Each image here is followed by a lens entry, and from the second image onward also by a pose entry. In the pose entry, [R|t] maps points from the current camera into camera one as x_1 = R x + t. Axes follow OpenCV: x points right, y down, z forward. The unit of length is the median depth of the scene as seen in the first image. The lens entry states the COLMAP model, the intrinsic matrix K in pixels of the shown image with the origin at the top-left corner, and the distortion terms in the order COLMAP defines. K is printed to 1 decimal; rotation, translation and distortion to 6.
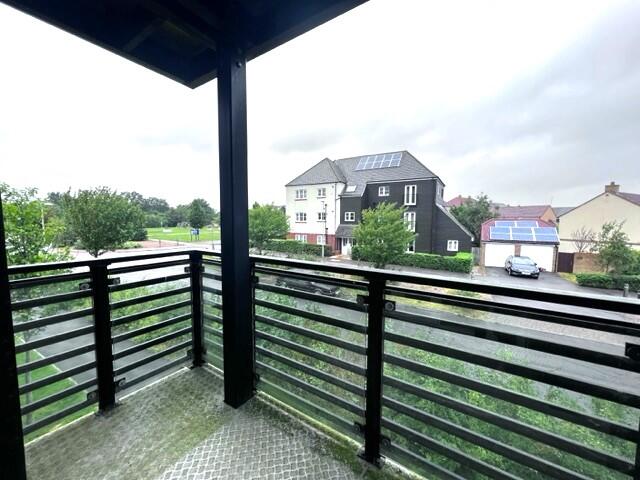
lens RADIAL K [[255.6, 0, 320.7], [0, 255.6, 239.8], [0, 0, 1]] dist [0.003008, -0.001047]
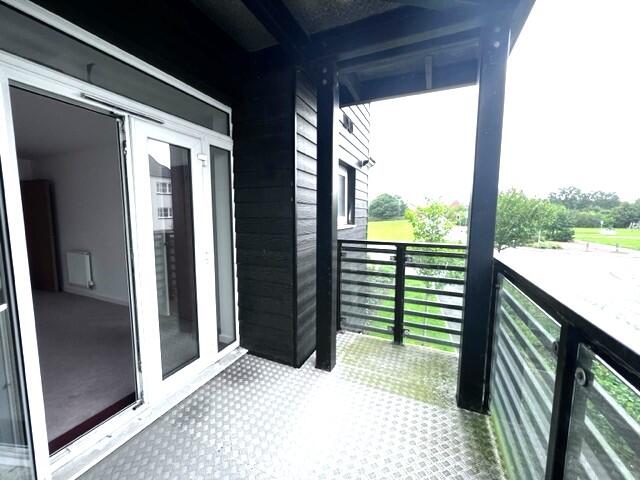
lens RADIAL K [[255.6, 0, 321.4], [0, 255.6, 240.1], [0, 0, 1]] dist [0.003008, -0.001047]
pose [[0.173225, 0.091166, -0.980654, 0.431041], [-0.082627, 0.993542, 0.077769, -0.018739], [0.981410, 0.067557, 0.179639, 0.216663]]
